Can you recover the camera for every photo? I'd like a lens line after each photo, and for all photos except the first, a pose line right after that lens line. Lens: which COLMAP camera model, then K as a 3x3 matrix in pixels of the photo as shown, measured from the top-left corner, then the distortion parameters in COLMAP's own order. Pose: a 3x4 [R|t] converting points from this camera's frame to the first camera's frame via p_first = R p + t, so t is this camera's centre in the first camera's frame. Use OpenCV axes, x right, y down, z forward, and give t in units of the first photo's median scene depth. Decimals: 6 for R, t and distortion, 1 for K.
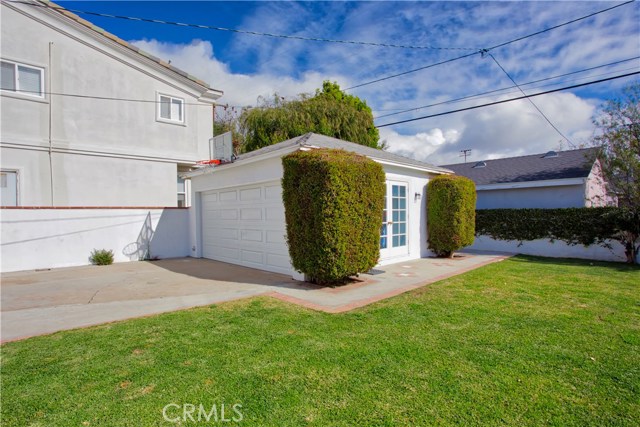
lens RADIAL K [[332.8, 0, 320.2], [0, 332.8, 216.0], [0, 0, 1]] dist [-0.045518, 0.013220]
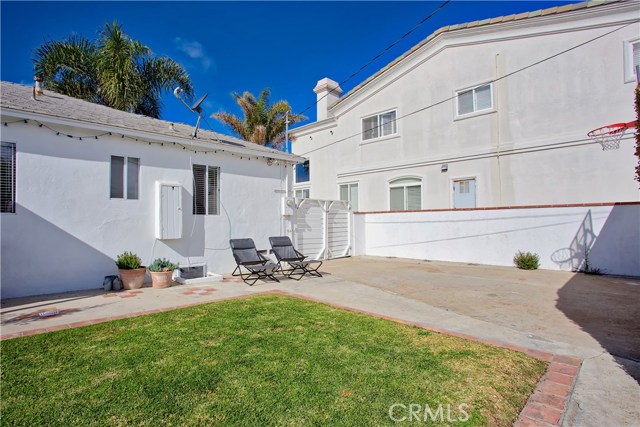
lens RADIAL K [[332.8, 0, 319.9], [0, 332.8, 214.8], [0, 0, 1]] dist [-0.045518, 0.013220]
pose [[0.019701, -0.007327, -0.999779, 0.231584], [0.009706, 0.999927, -0.007137, -0.002227], [0.999759, -0.009563, 0.019770, 0.377383]]
